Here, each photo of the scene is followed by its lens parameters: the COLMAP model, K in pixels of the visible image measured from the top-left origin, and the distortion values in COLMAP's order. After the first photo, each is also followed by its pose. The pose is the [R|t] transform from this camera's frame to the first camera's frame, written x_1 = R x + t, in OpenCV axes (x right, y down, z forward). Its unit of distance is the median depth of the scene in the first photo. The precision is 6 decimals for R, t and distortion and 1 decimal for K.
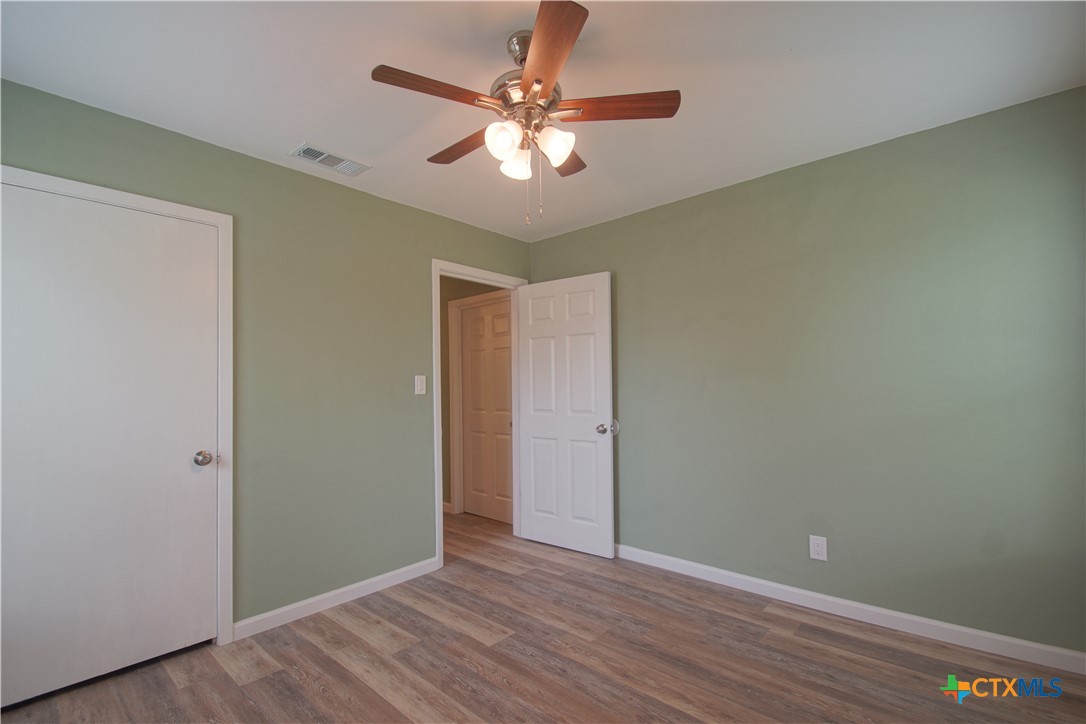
lens RADIAL K [[479.3, 0, 531.5], [0, 479.3, 372.3], [0, 0, 1]] dist [0.012996, -0.017402]
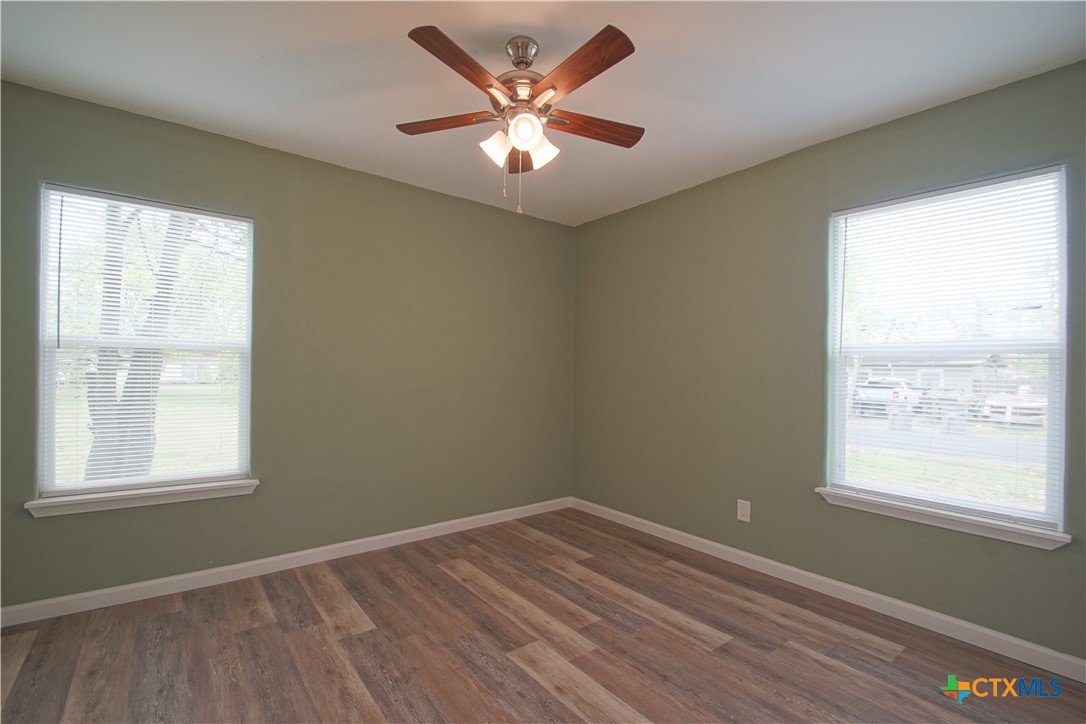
lens RADIAL K [[479.3, 0, 531.5], [0, 479.3, 372.3], [0, 0, 1]] dist [0.012996, -0.017402]
pose [[-0.983746, -0.000578, 0.179566, -0.154604], [-0.007079, 0.999342, -0.035565, 0.062986], [-0.179428, -0.036258, -0.983103, 1.382146]]
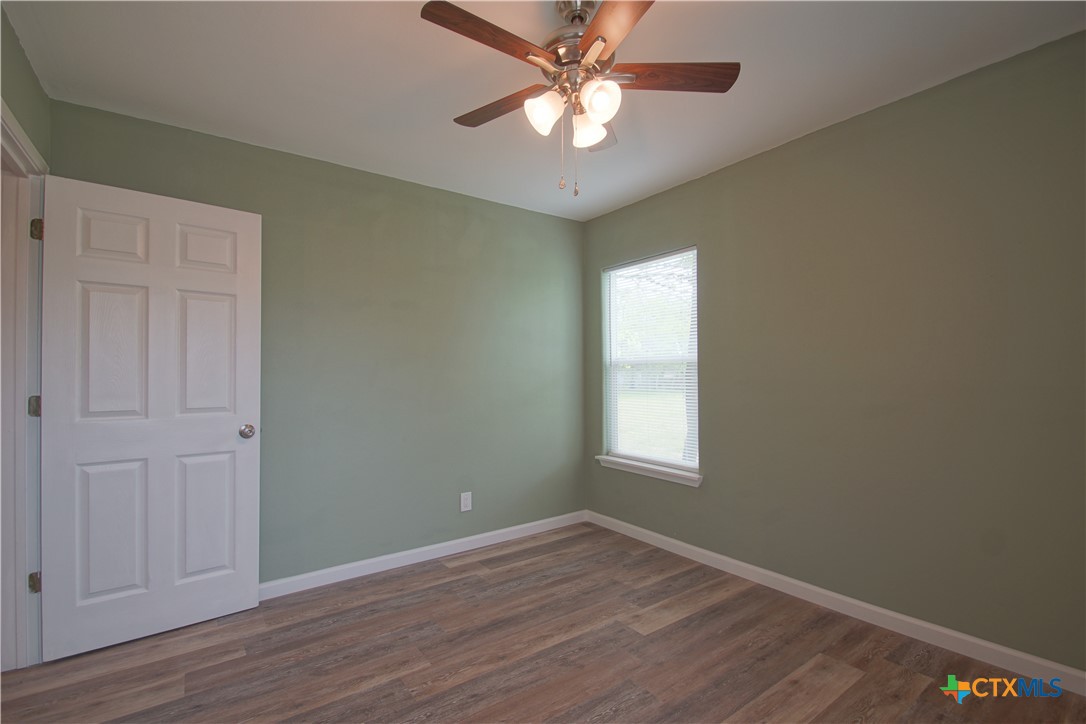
lens RADIAL K [[479.3, 0, 531.5], [0, 479.3, 372.3], [0, 0, 1]] dist [0.012996, -0.017402]
pose [[0.210709, 0.015345, 0.977428, -0.625020], [-0.029614, 0.999518, -0.009307, 0.032843], [-0.977100, -0.026985, 0.211062, 0.592581]]
